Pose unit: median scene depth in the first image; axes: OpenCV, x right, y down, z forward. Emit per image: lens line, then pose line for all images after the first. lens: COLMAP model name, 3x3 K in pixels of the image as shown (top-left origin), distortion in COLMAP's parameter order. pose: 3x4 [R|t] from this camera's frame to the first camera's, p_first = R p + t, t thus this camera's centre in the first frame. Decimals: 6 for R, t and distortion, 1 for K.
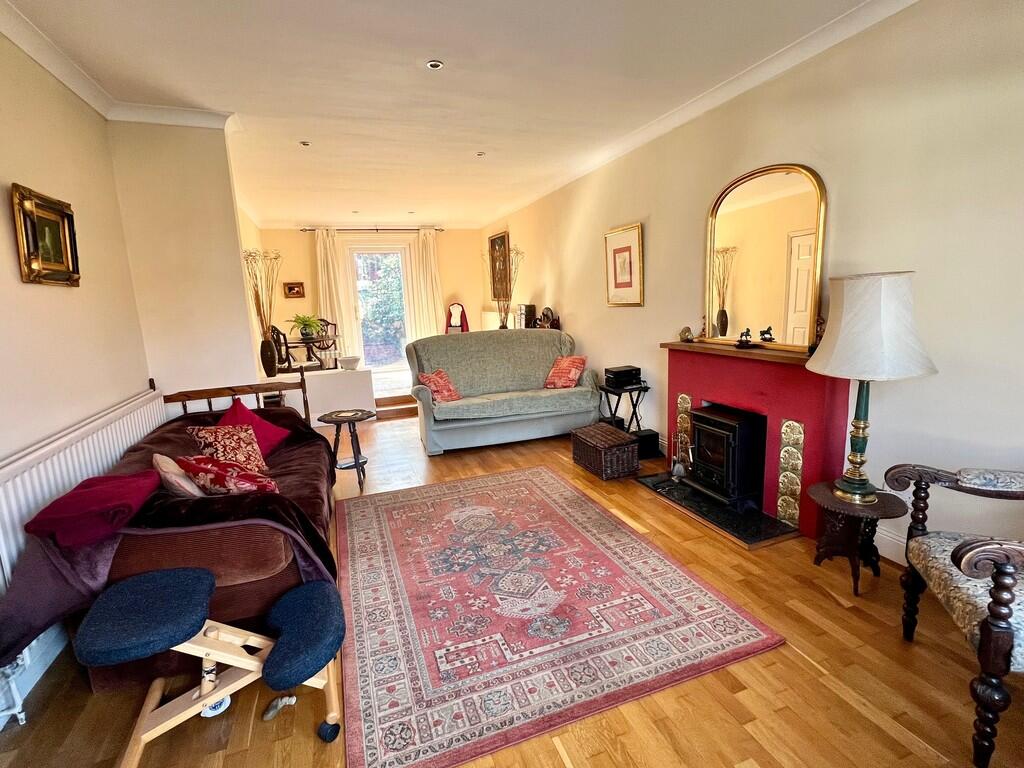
lens RADIAL K [[487.0, 0, 511.7], [0, 487.0, 382.2], [0, 0, 1]] dist [0.000623, -0.000013]
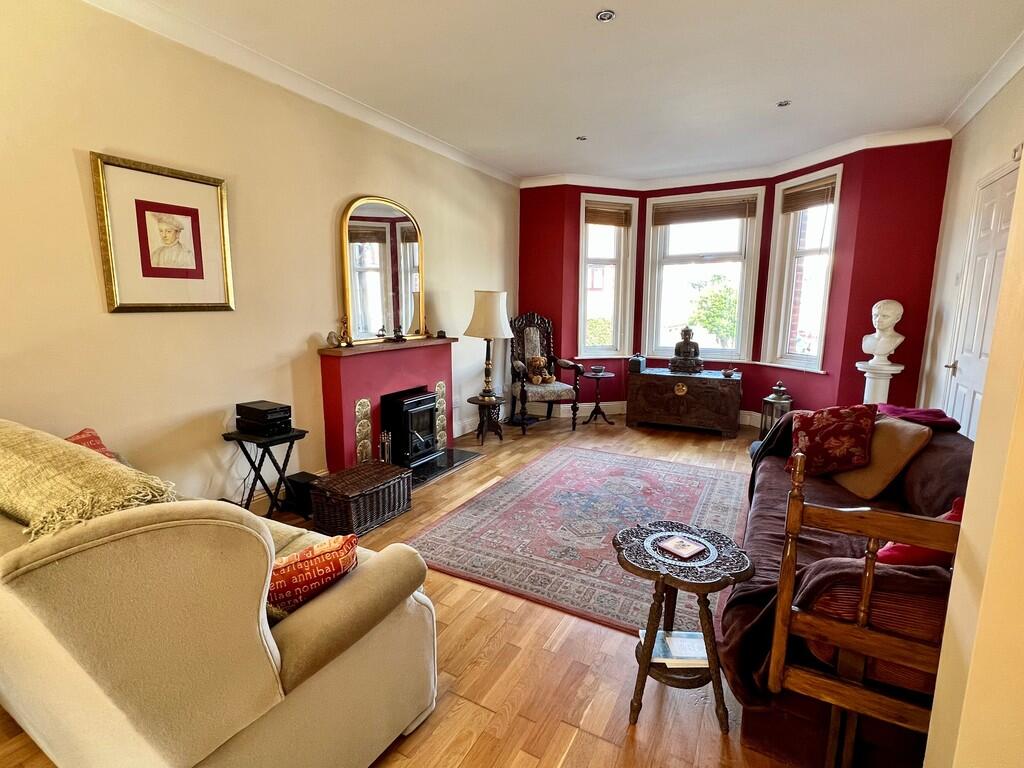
lens RADIAL K [[487.0, 0, 509.5], [0, 487.0, 379.5], [0, 0, 1]] dist [0.000623, -0.000013]
pose [[-0.650157, -0.078391, 0.755745, -0.733549], [0.153283, 0.960680, 0.231515, -0.249631], [-0.744177, 0.266364, -0.612577, 1.776080]]
